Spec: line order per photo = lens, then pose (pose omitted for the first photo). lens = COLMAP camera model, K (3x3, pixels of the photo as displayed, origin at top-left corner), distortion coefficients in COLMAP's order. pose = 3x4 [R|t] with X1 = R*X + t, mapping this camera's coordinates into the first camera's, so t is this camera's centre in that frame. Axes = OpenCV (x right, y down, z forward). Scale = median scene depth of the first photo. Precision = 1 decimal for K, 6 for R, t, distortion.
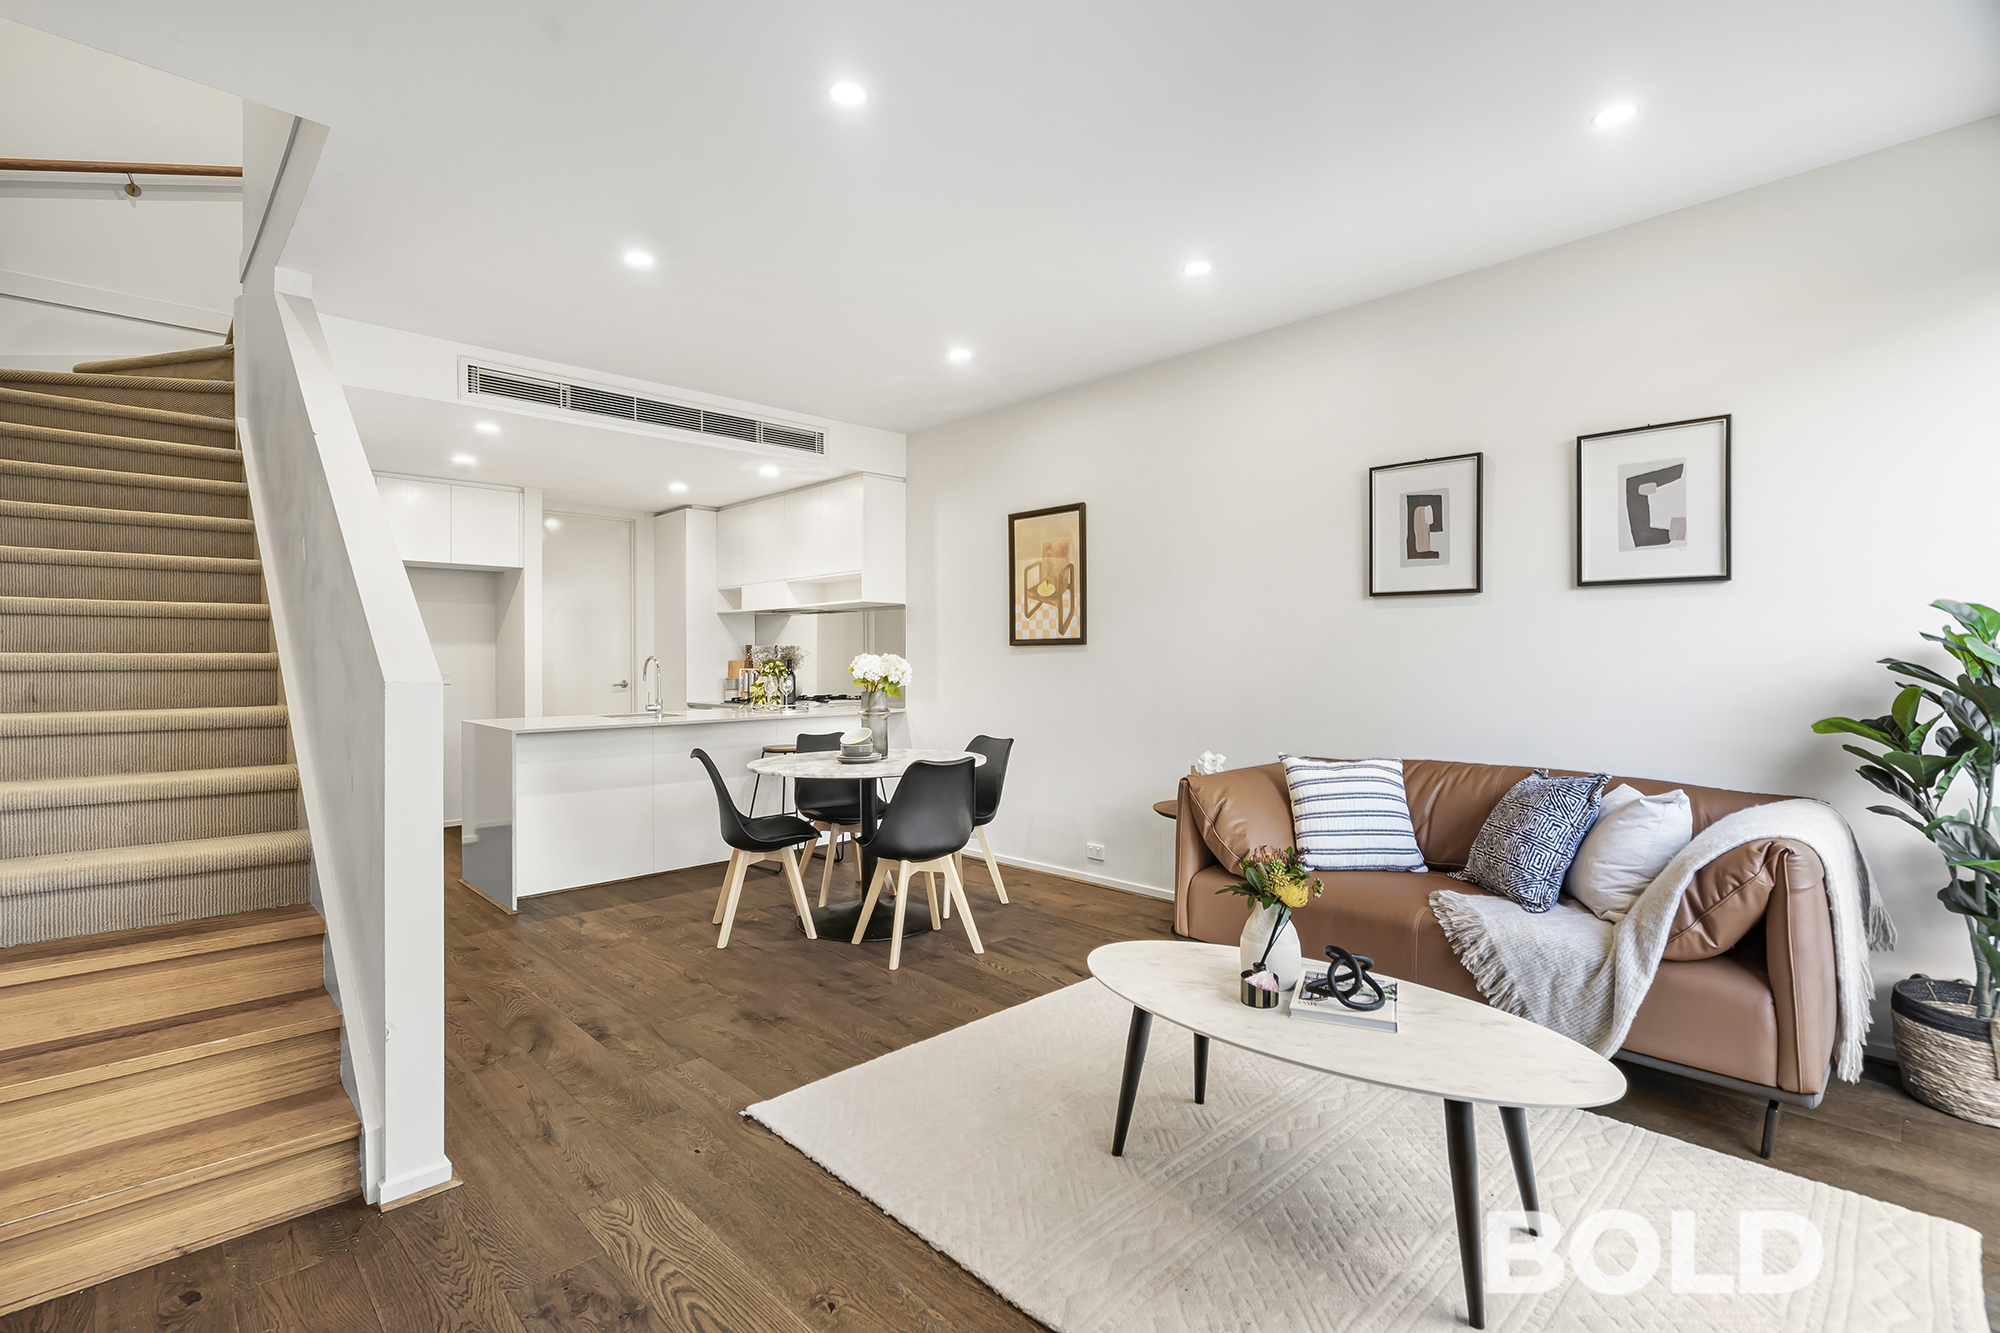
lens RADIAL K [[912.0, 0, 998.2], [0, 912.0, 657.8], [0, 0, 1]] dist [-0.010471, -0.000285]
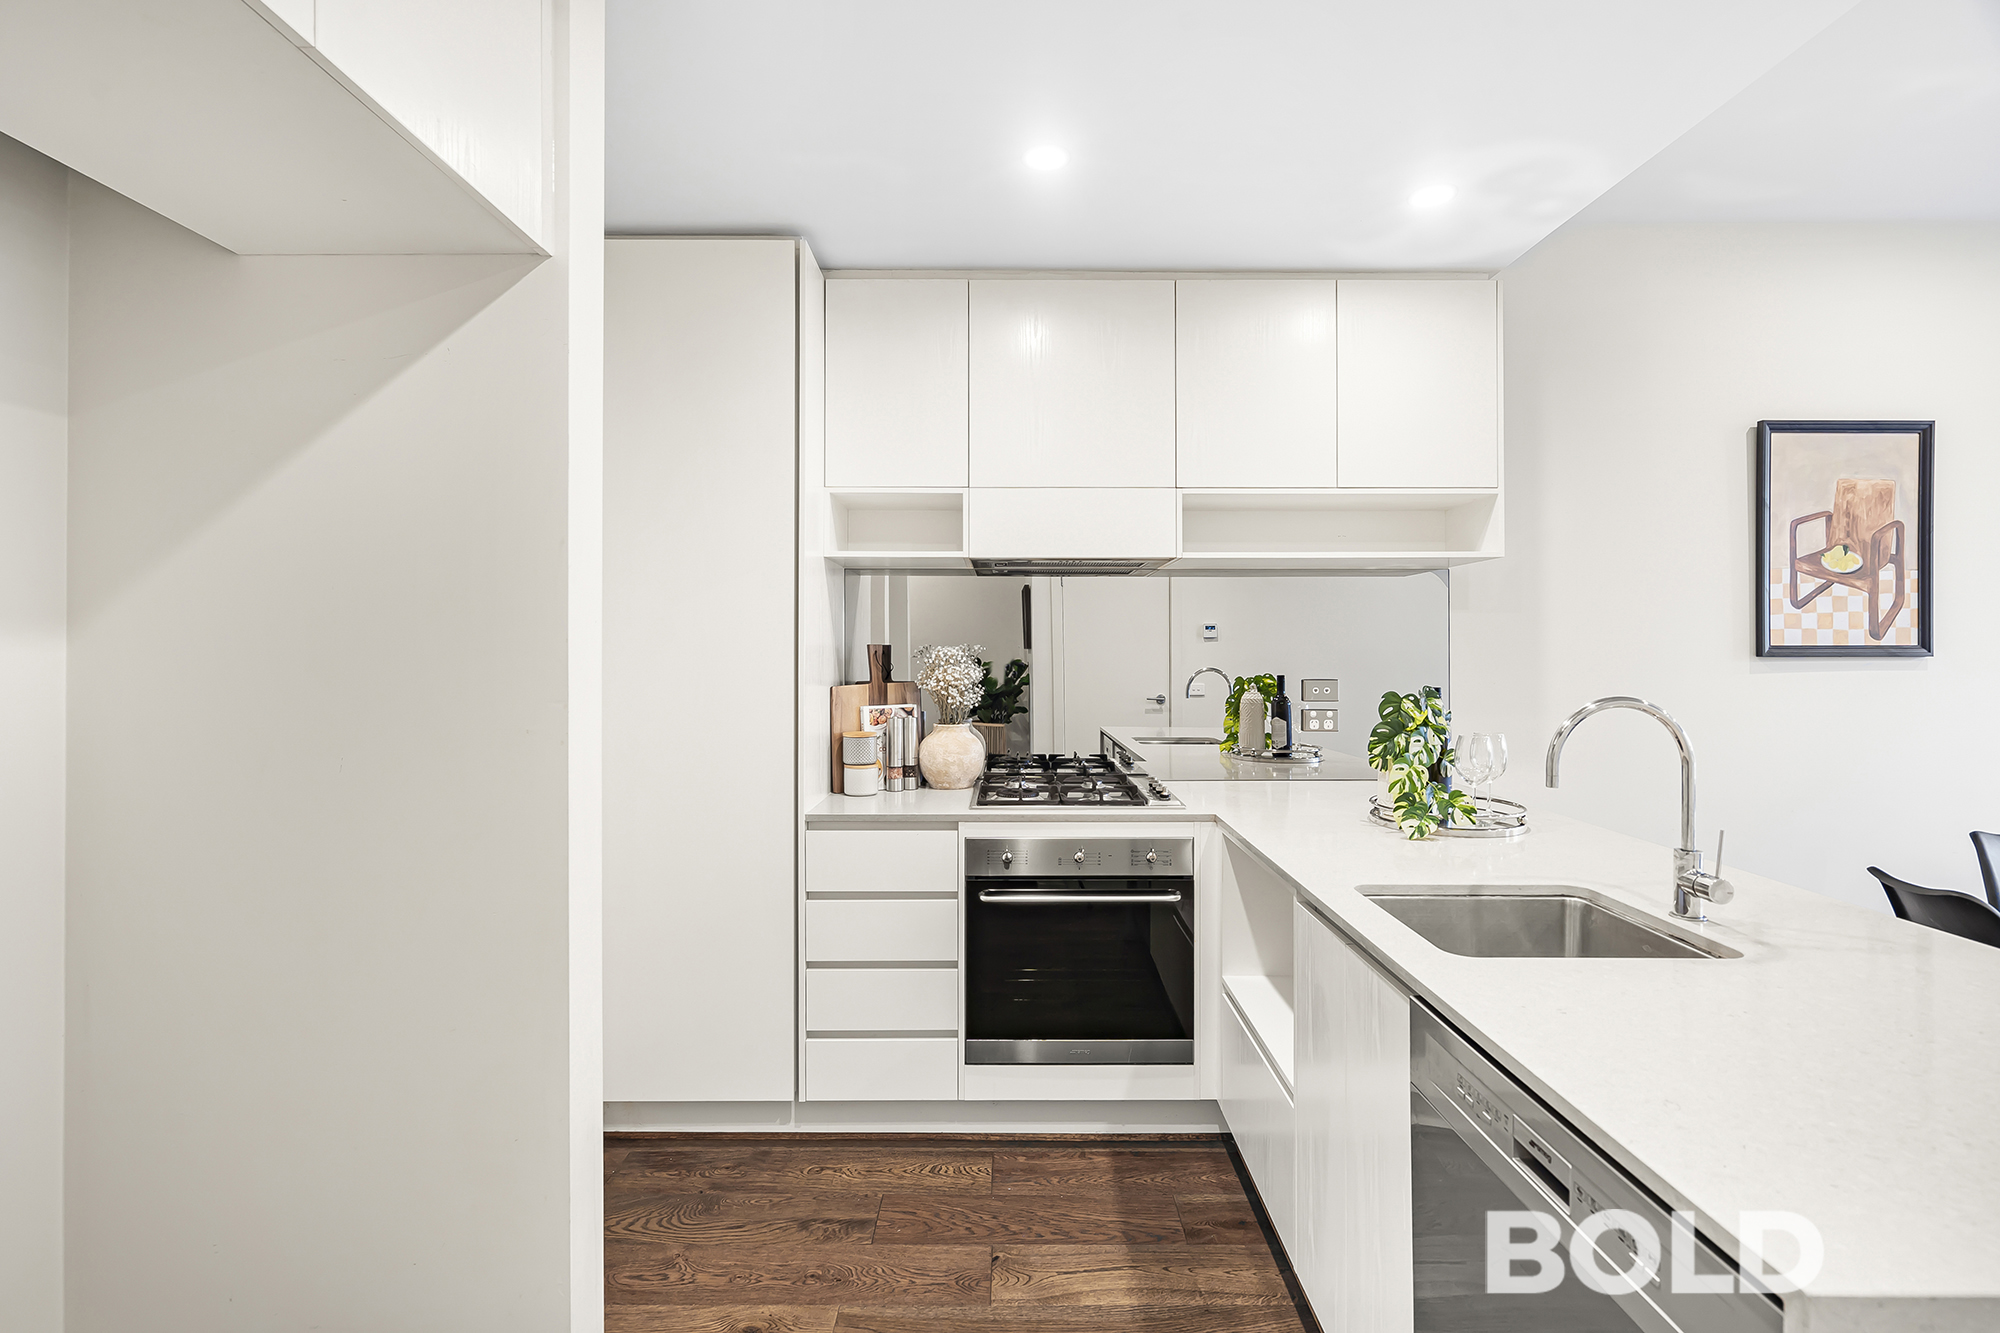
lens RADIAL K [[912.0, 0, 1004.7], [0, 912.0, 659.4], [0, 0, 1]] dist [-0.010471, -0.000285]
pose [[0.695590, 0.002746, 0.718433, -0.705589], [-0.001340, 0.999996, -0.002524, -0.009773], [-0.718437, 0.000793, 0.695591, 0.949812]]
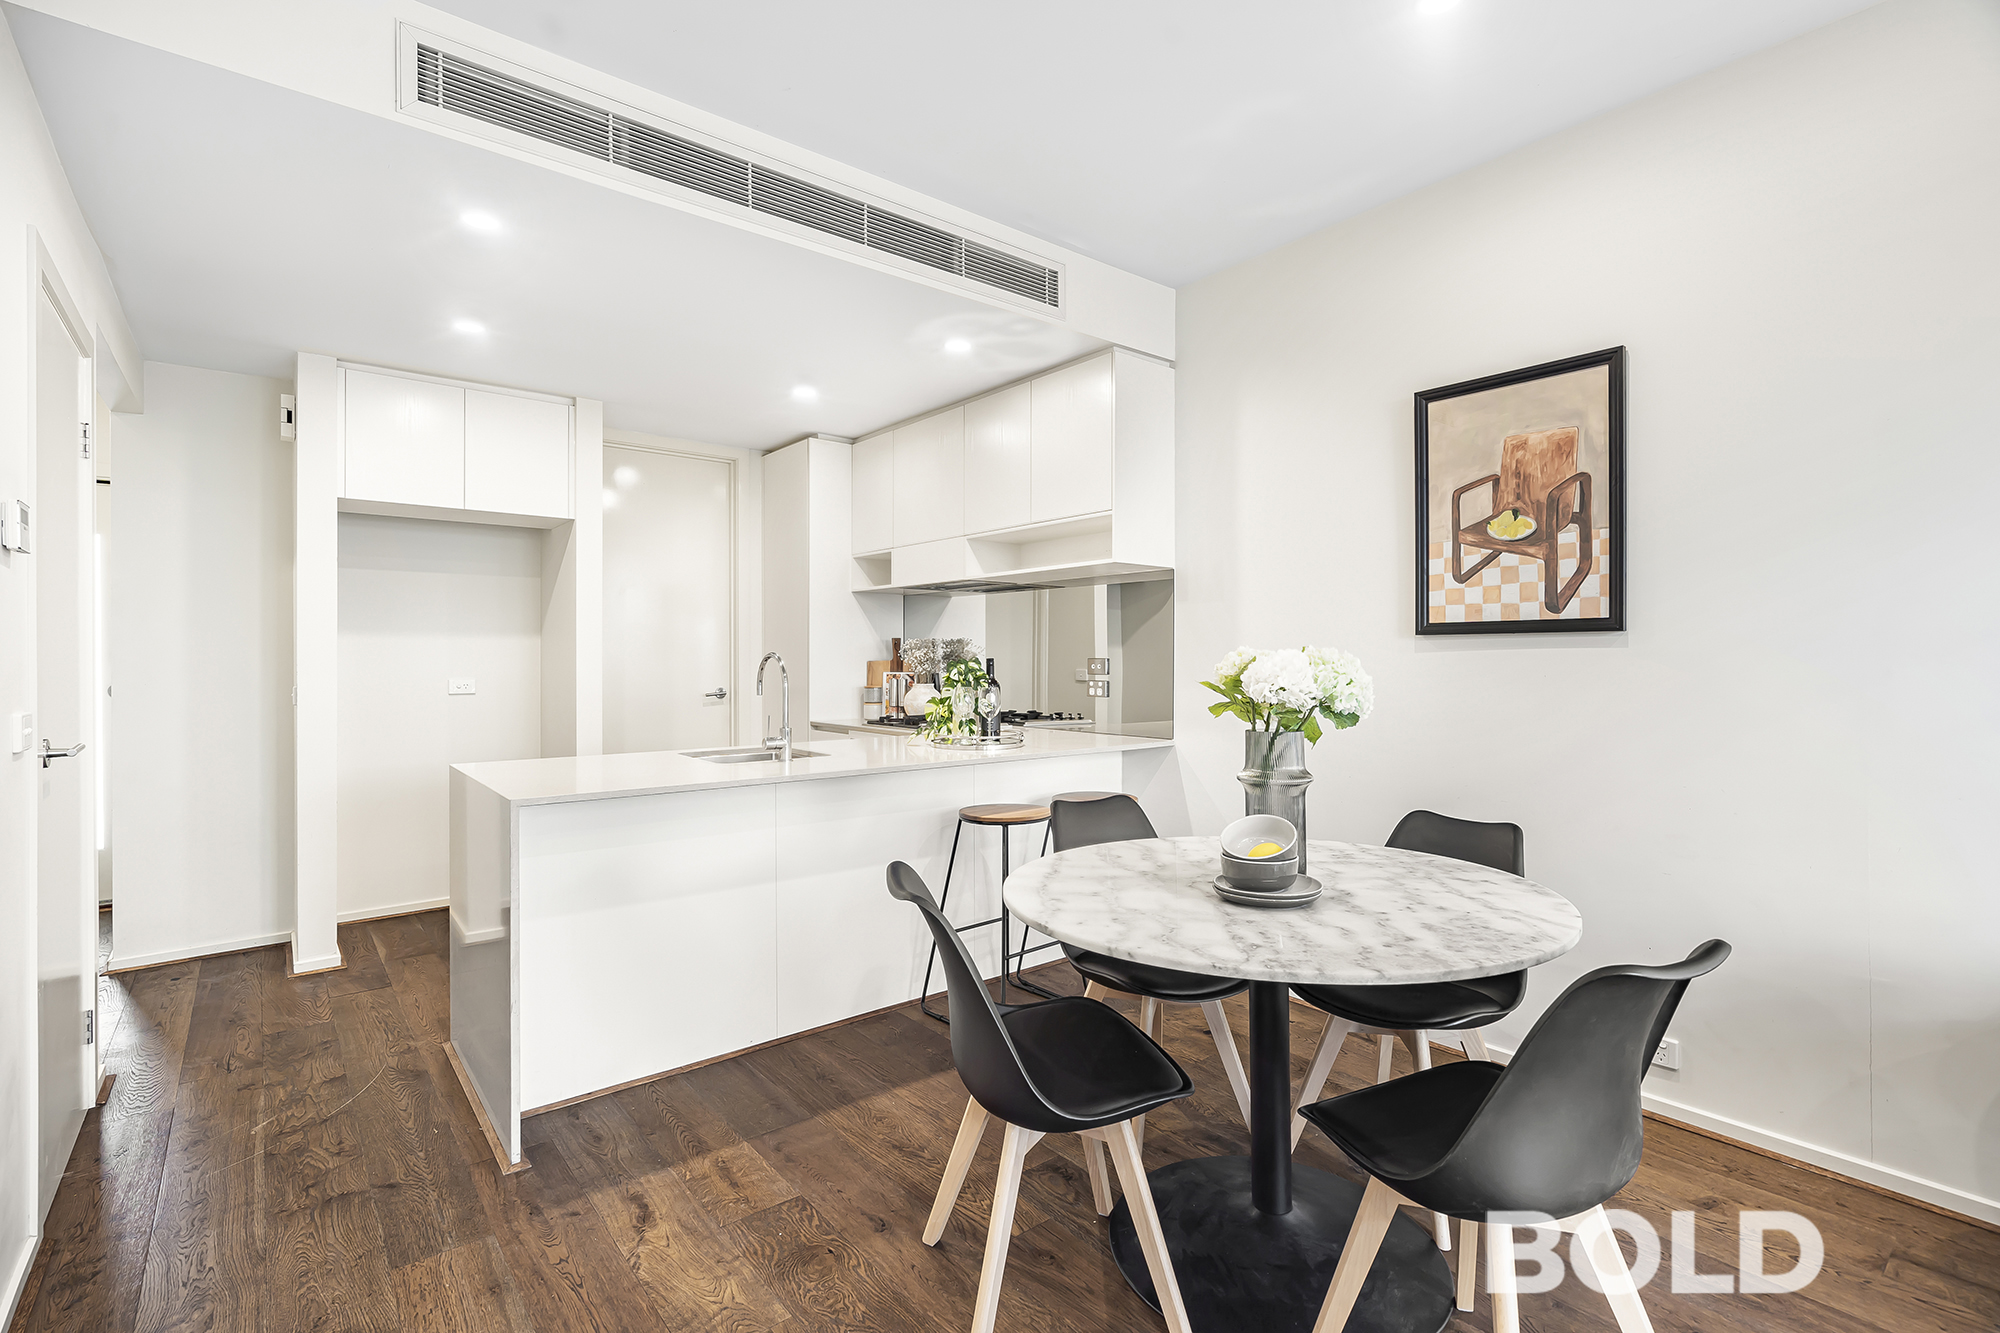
lens RADIAL K [[912.0, 0, 1000.2], [0, 912.0, 662.7], [0, 0, 1]] dist [-0.010471, -0.000285]
pose [[0.996390, 0.003983, -0.084803, -0.188715], [-0.003569, 0.999981, 0.005029, 0.001420], [0.084822, -0.004708, 0.996385, 0.439576]]
